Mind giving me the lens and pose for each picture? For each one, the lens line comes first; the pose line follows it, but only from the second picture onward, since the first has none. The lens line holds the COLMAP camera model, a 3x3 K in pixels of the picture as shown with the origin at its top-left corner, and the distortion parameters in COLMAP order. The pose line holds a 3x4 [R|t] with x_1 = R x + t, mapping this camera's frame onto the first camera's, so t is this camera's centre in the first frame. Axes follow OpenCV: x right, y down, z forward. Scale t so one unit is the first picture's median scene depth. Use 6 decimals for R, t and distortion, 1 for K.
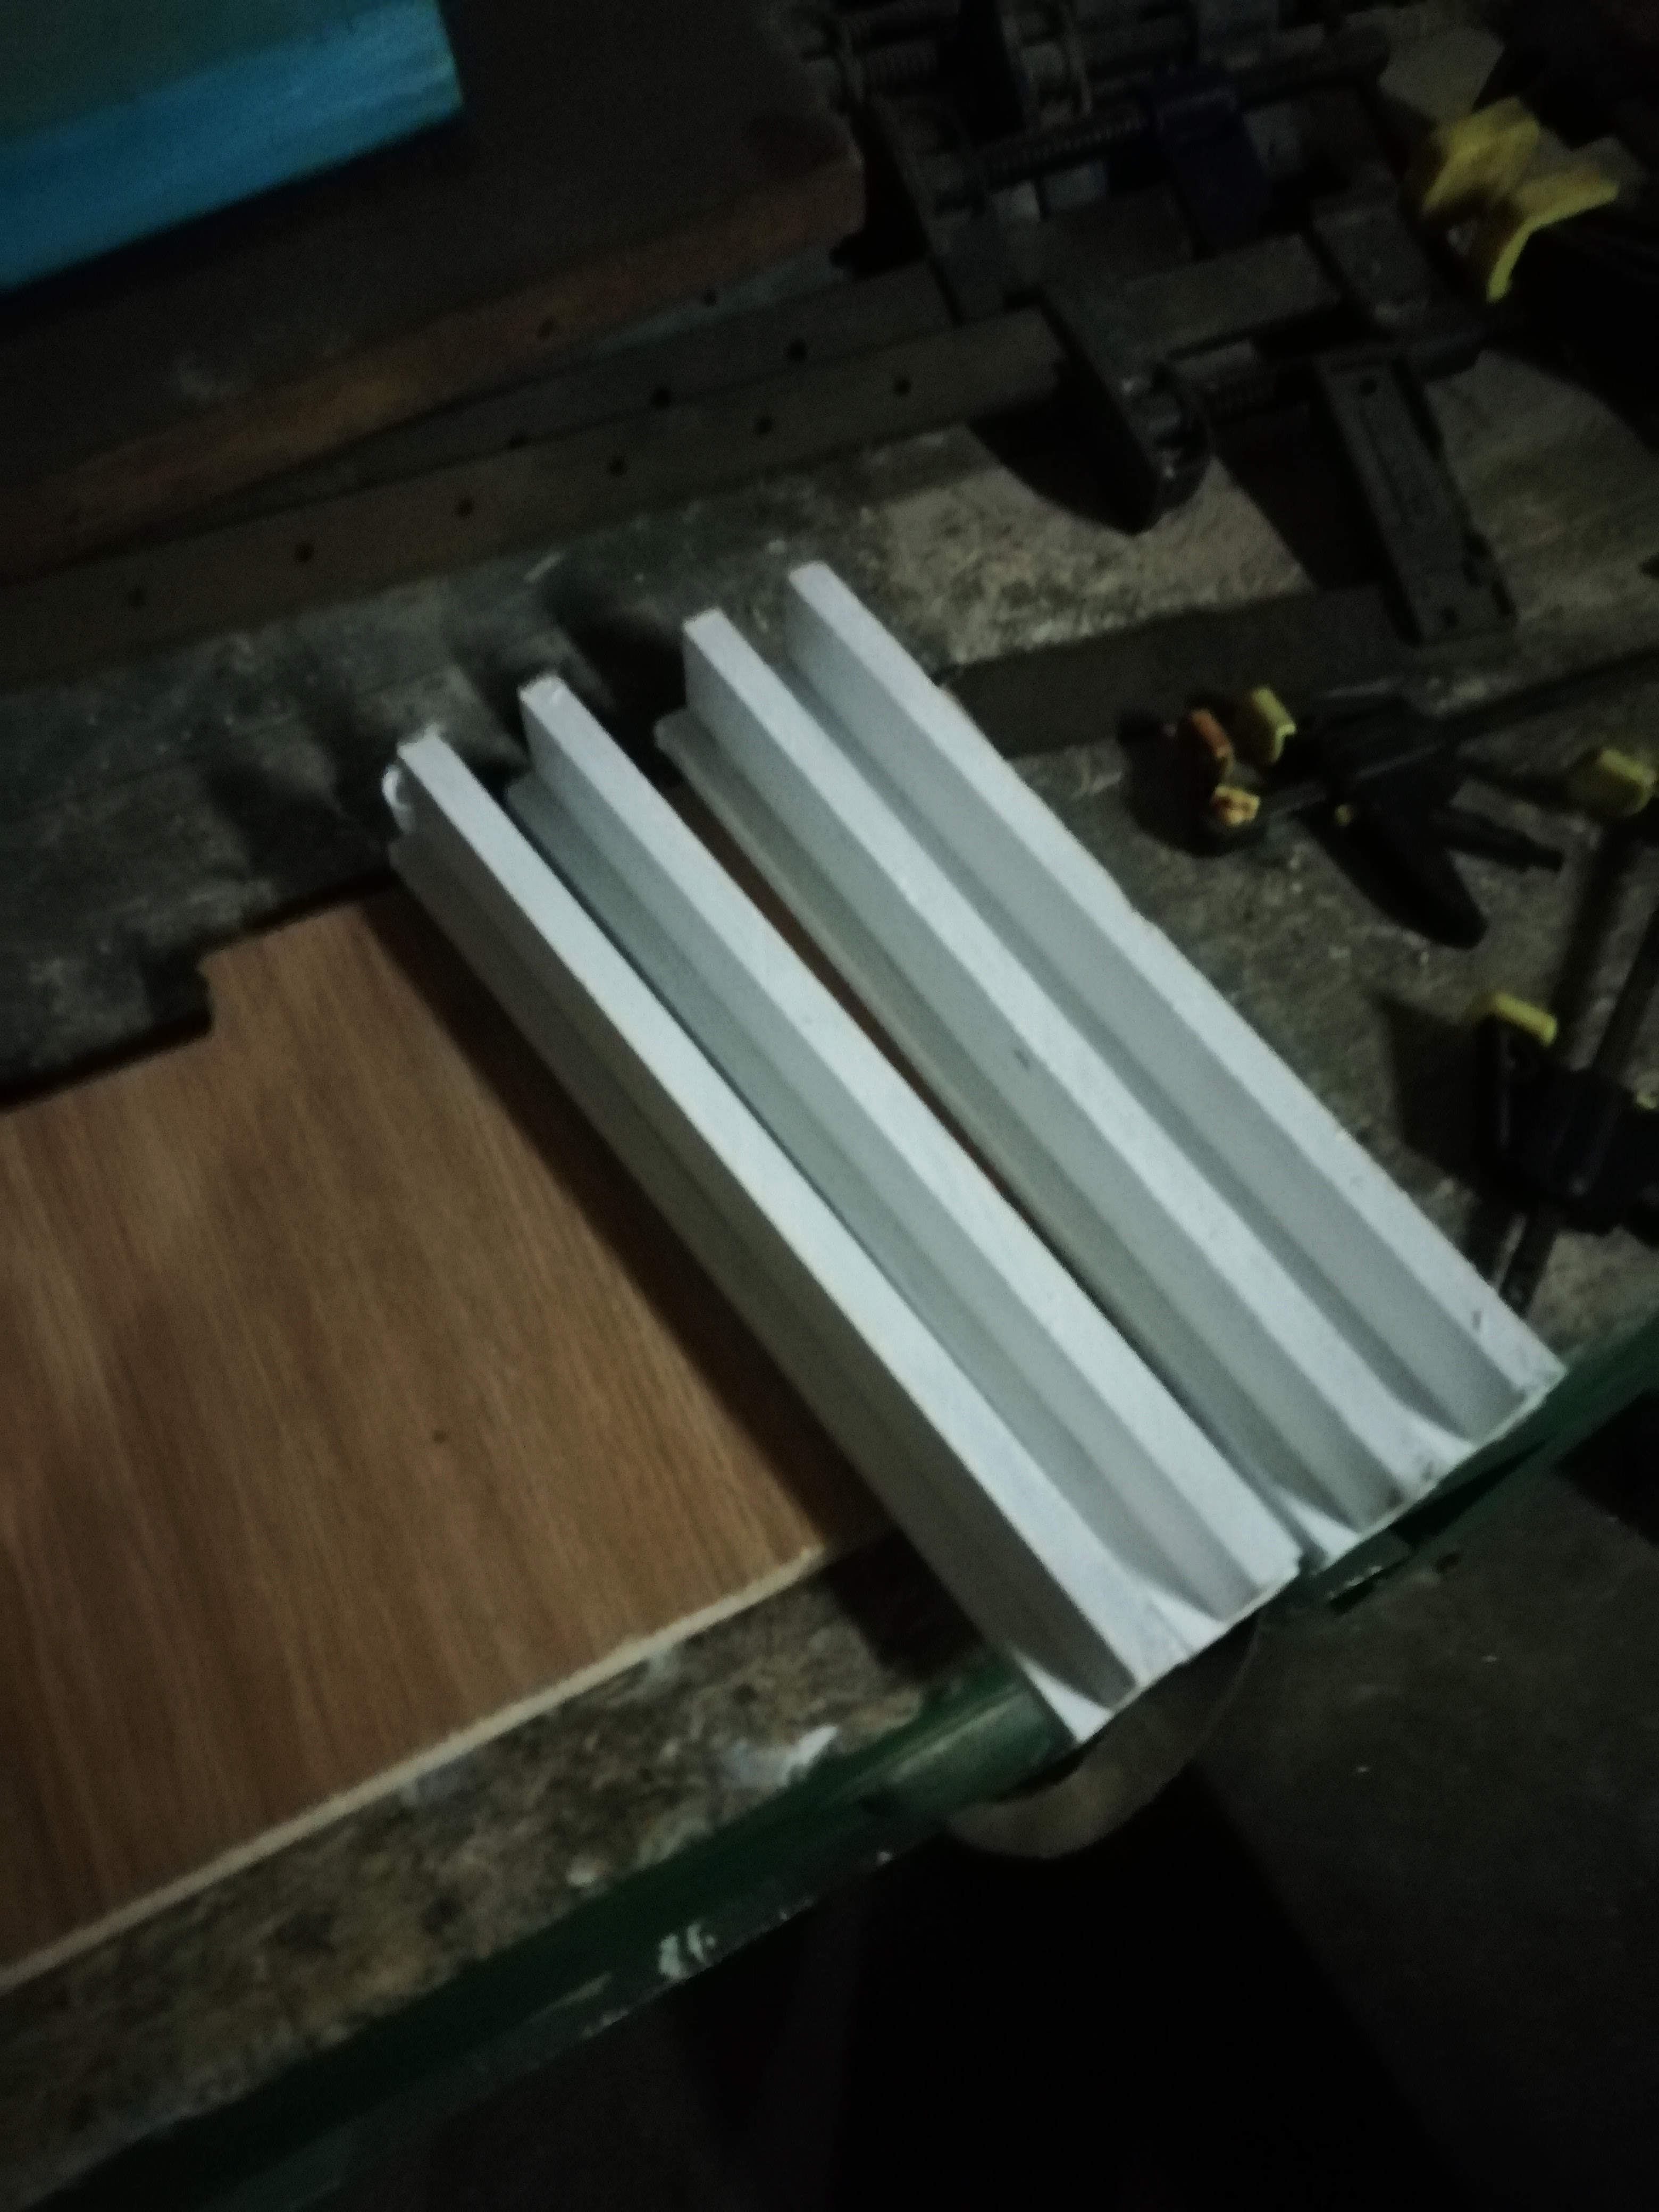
lens RADIAL K [[1668.3, 0, 787.8], [0, 1668.3, 1142.9], [0, 0, 1]] dist [0.035324, -0.031203]
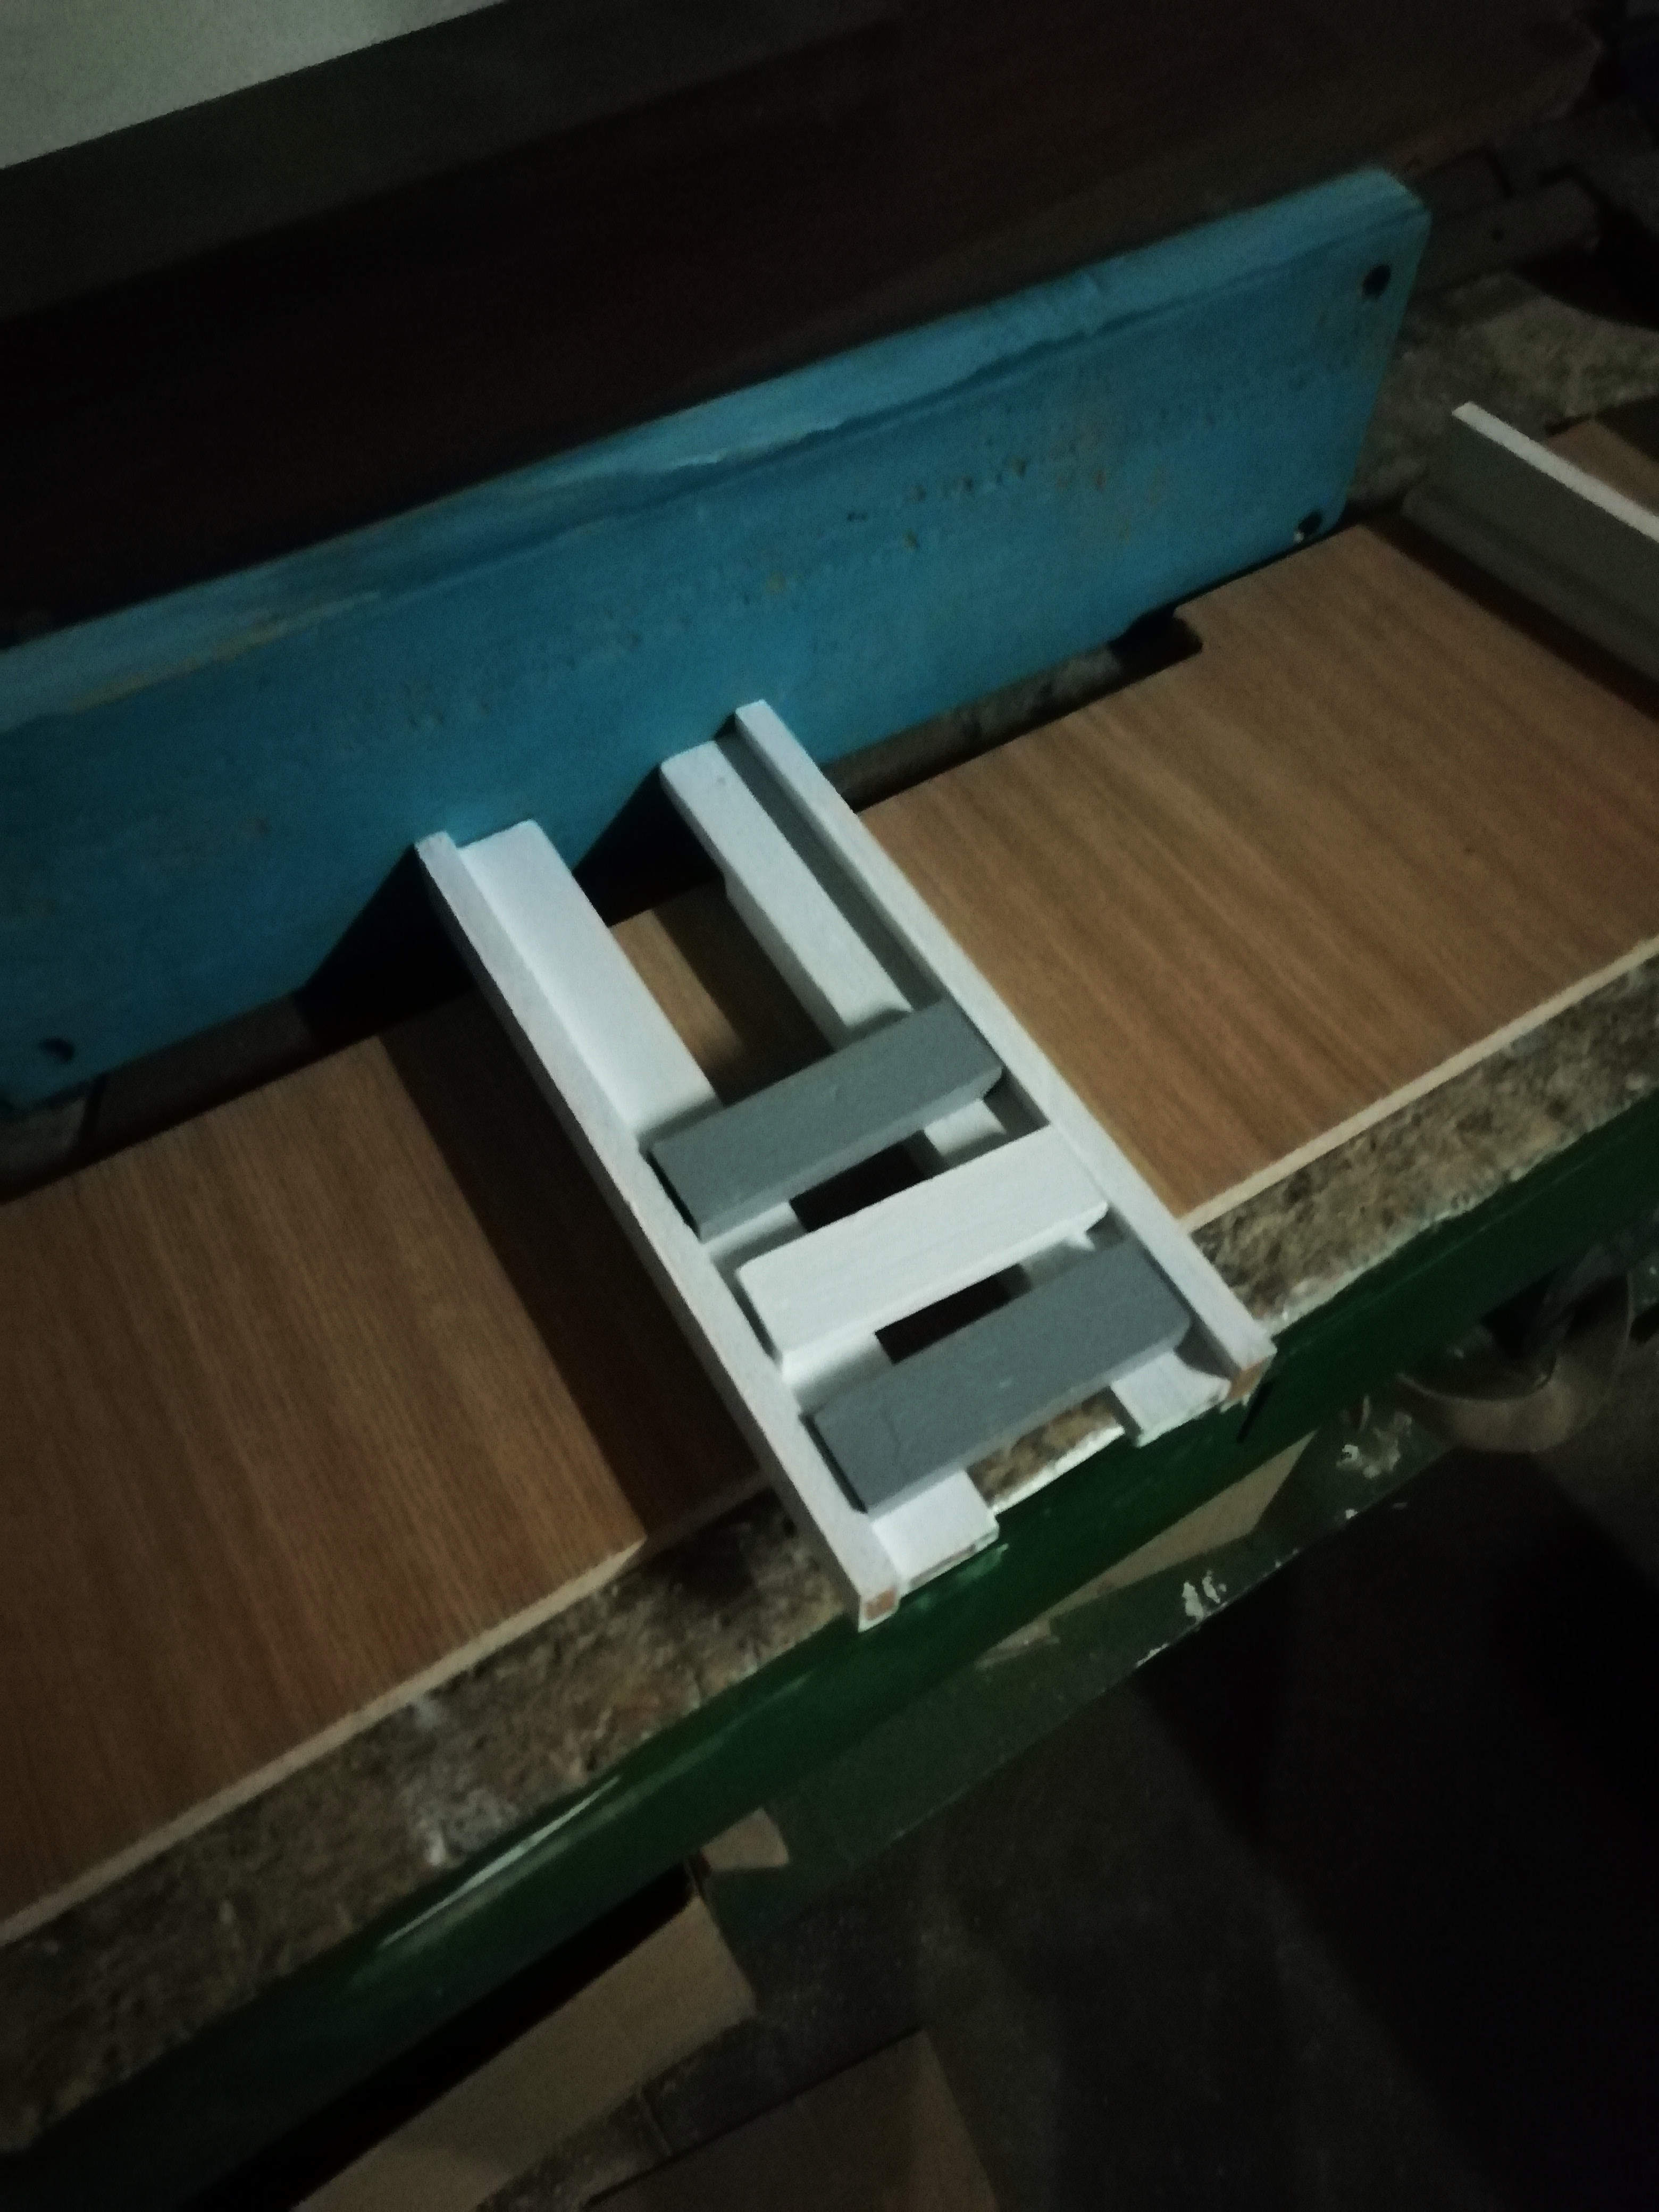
lens RADIAL K [[1668.3, 0, 823.0], [0, 1668.3, 1121.3], [0, 0, 1]] dist [0.035324, -0.031203]
pose [[0.996081, -0.080405, 0.036845, -0.633480], [0.082177, 0.995392, -0.049410, 0.326423], [-0.032702, 0.052244, 0.998099, -0.368367]]
